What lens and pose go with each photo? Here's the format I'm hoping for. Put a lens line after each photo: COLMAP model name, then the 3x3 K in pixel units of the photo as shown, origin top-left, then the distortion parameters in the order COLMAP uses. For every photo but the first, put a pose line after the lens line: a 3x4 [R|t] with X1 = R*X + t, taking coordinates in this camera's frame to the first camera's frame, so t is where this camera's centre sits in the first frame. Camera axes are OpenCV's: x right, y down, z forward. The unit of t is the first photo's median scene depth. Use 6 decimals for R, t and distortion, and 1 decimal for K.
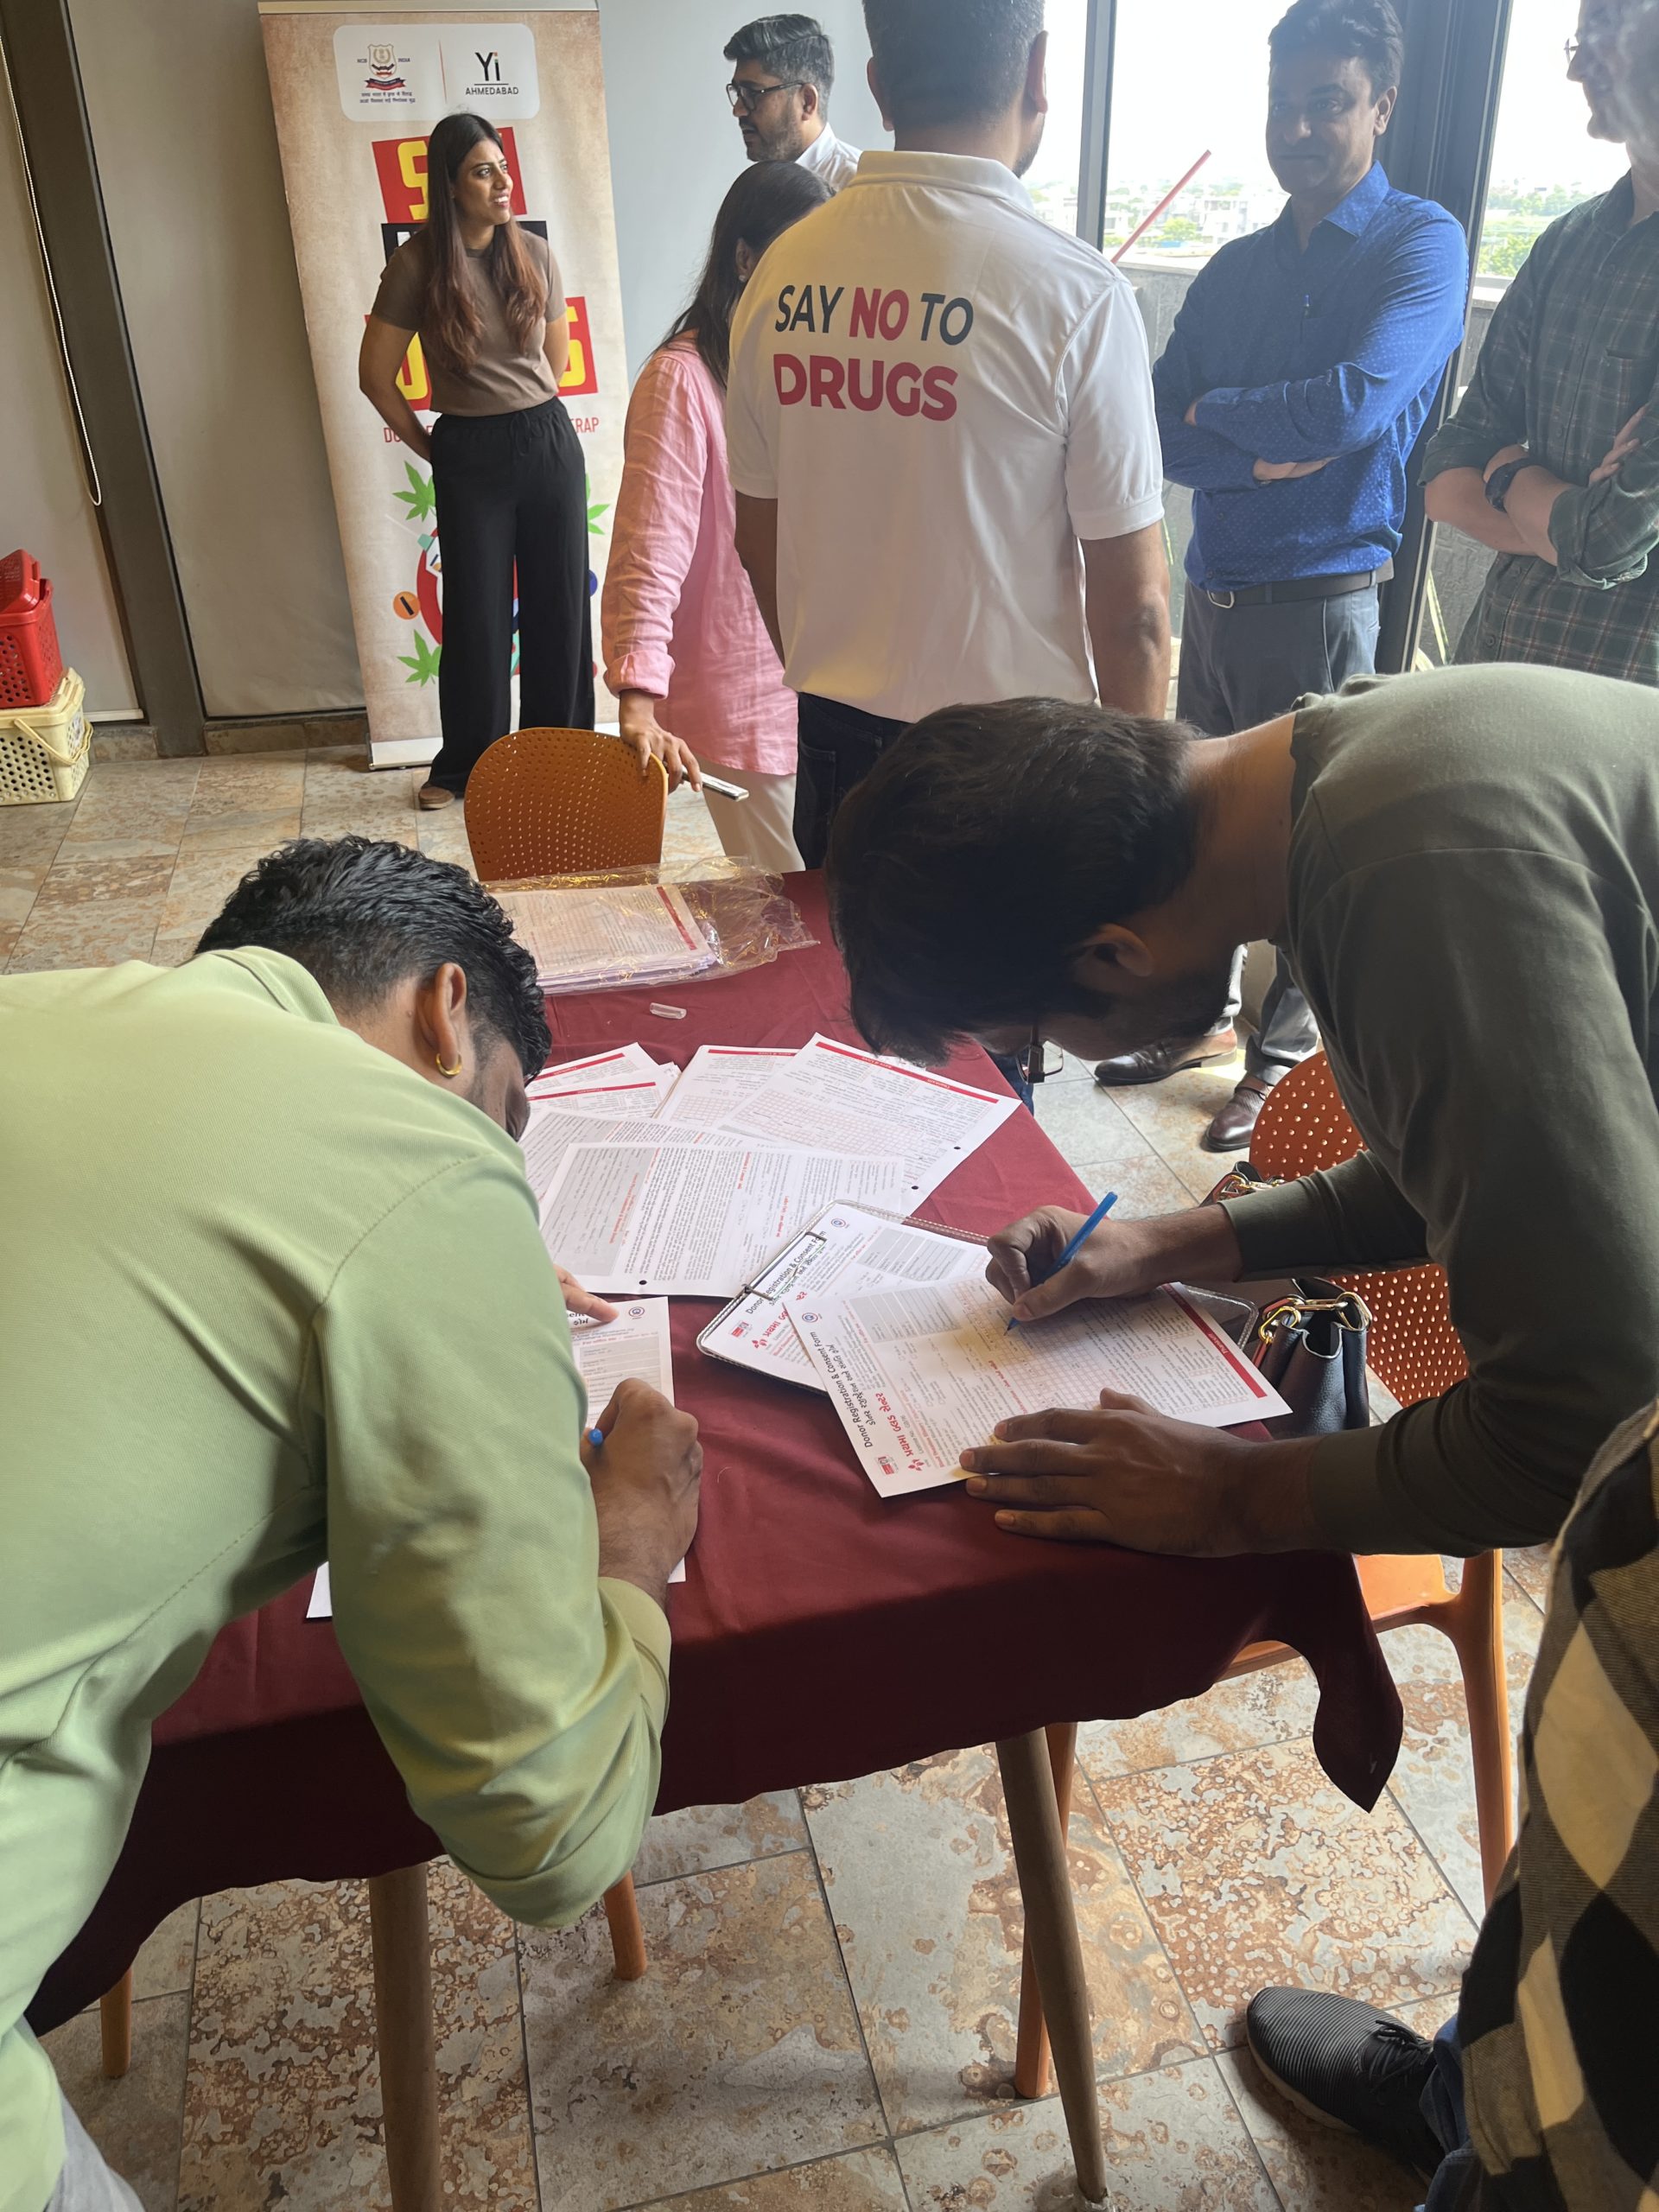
lens RADIAL K [[1683.1, 0, 818.5], [0, 1683.1, 1116.8], [0, 0, 1]] dist [0.035206, -0.002277]
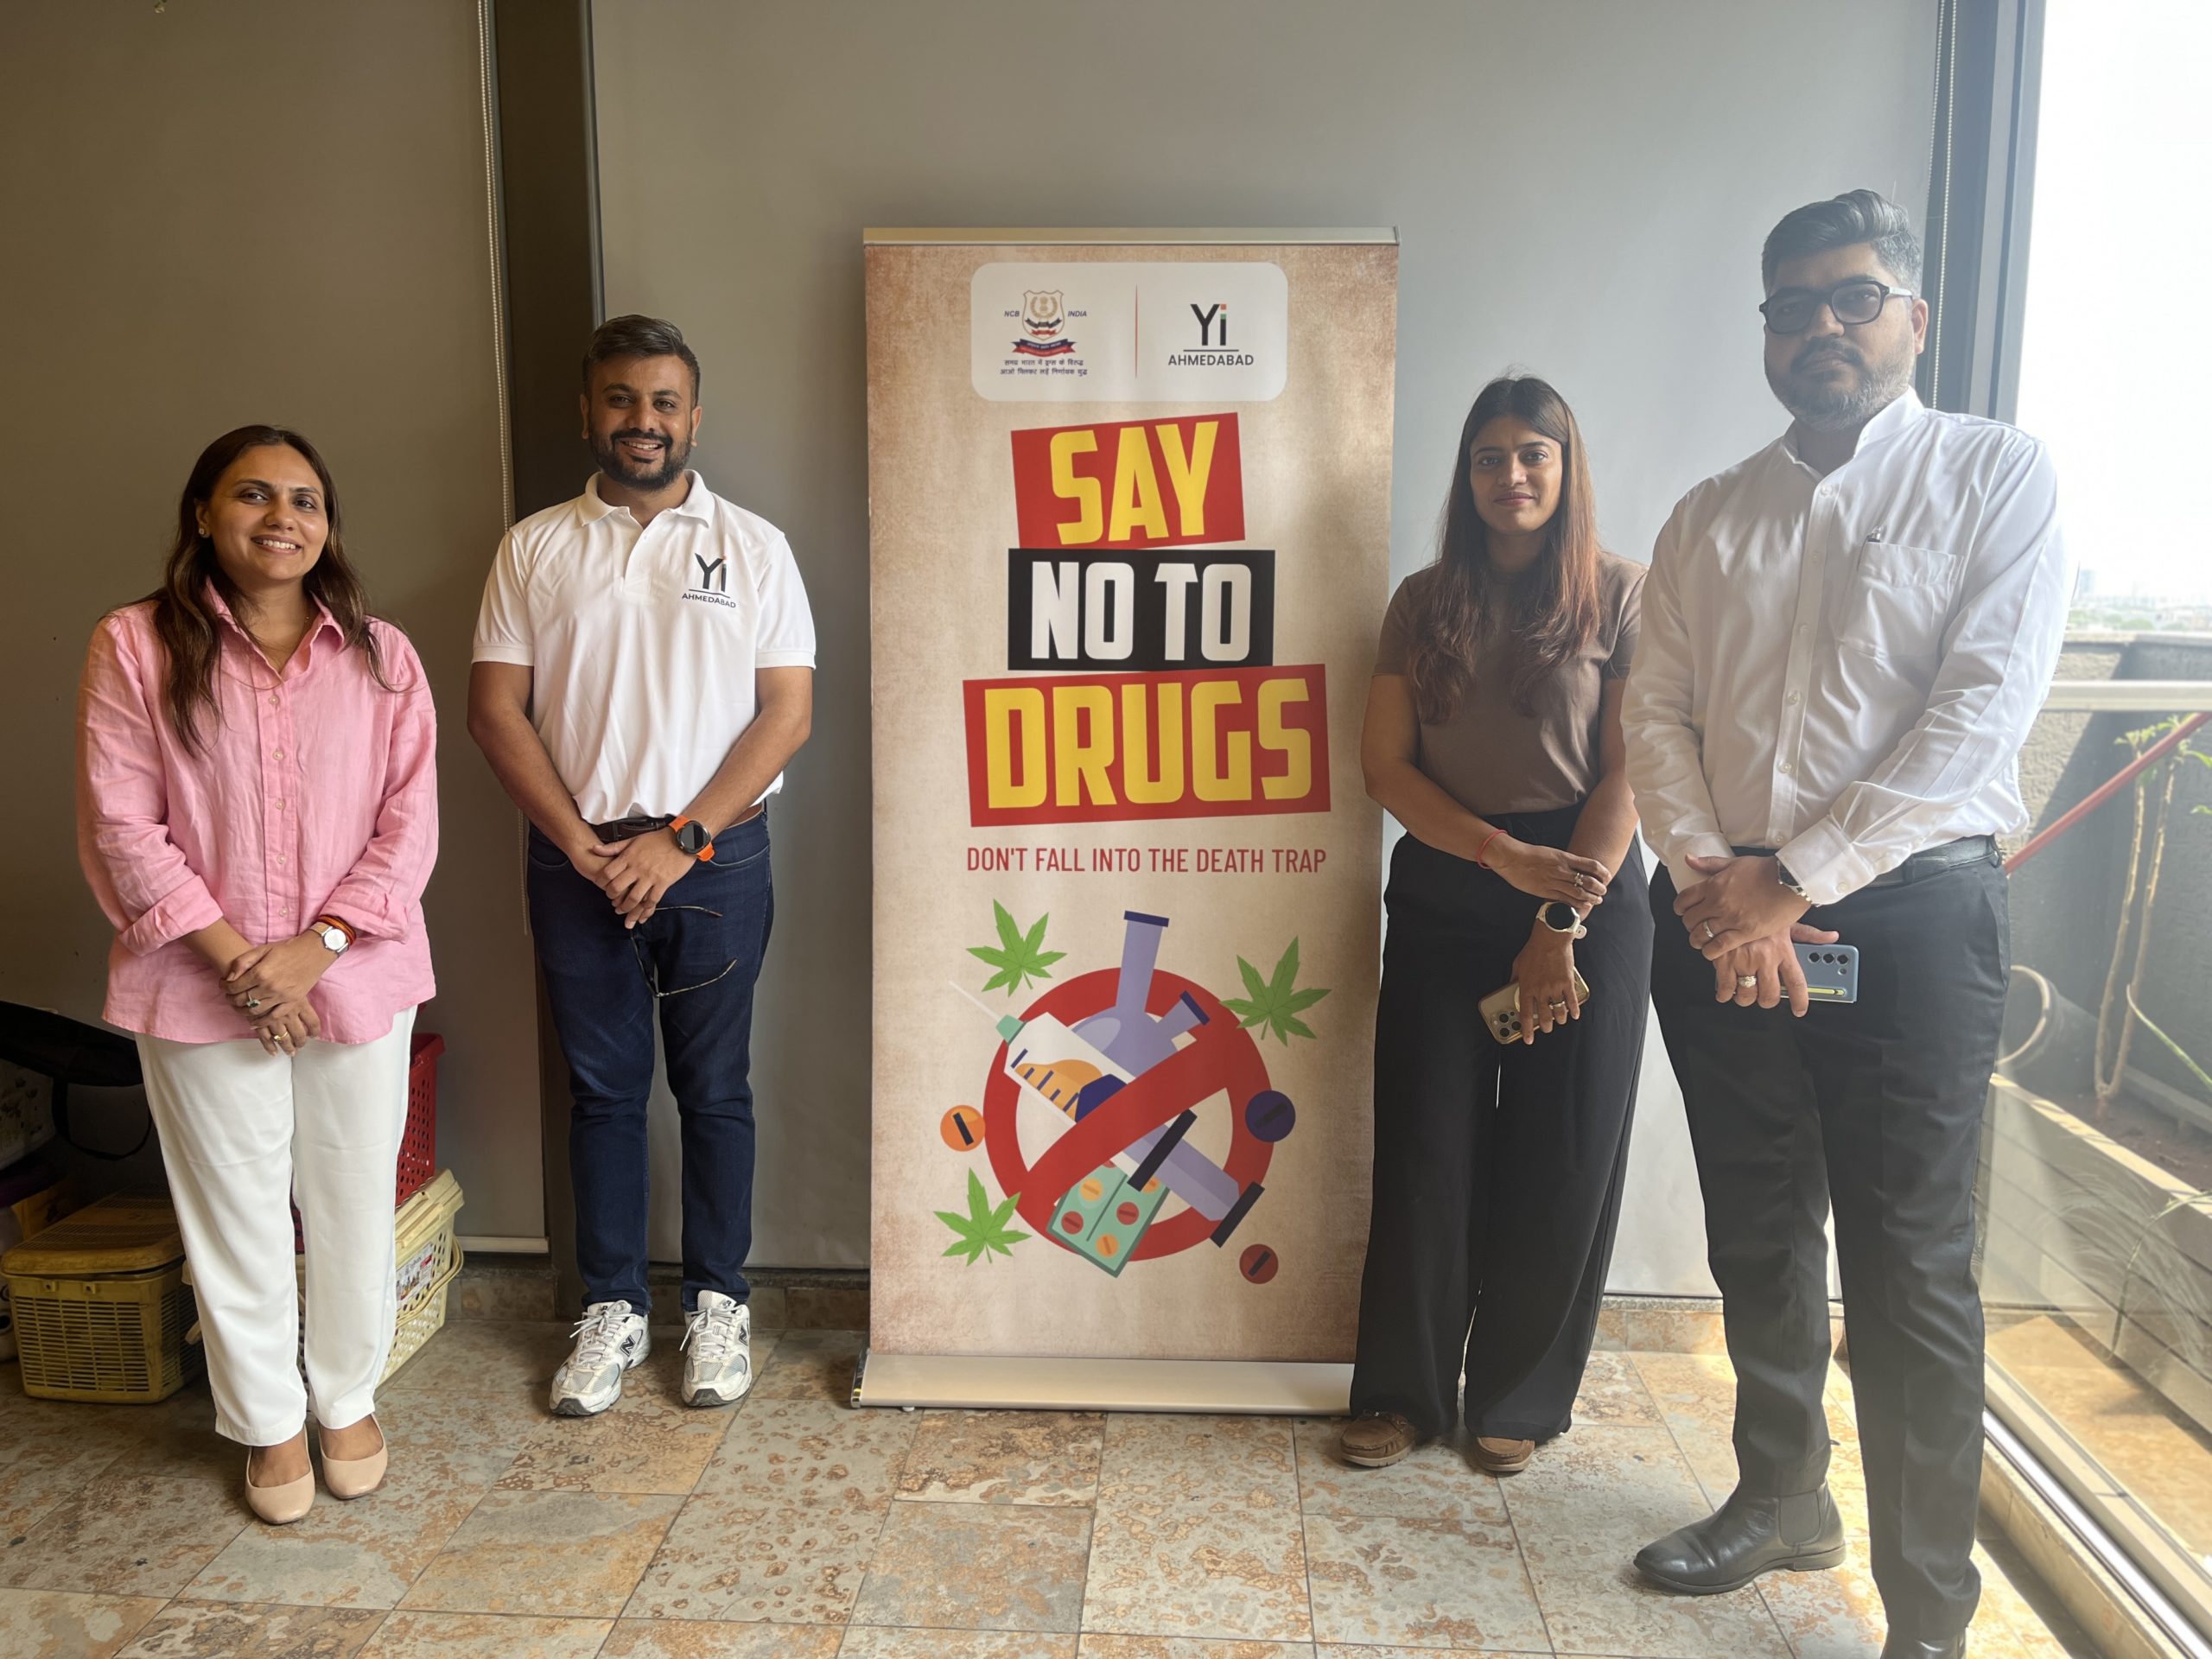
lens RADIAL K [[1683.1, 0, 1098.5], [0, 1683.1, 816.0], [0, 0, 1]] dist [0.035206, -0.002277]
pose [[0.969985, 0.054688, -0.236937, -0.076714], [-0.147441, 0.907106, -0.394232, -0.204324], [0.193367, 0.417334, 0.887942, 0.516248]]
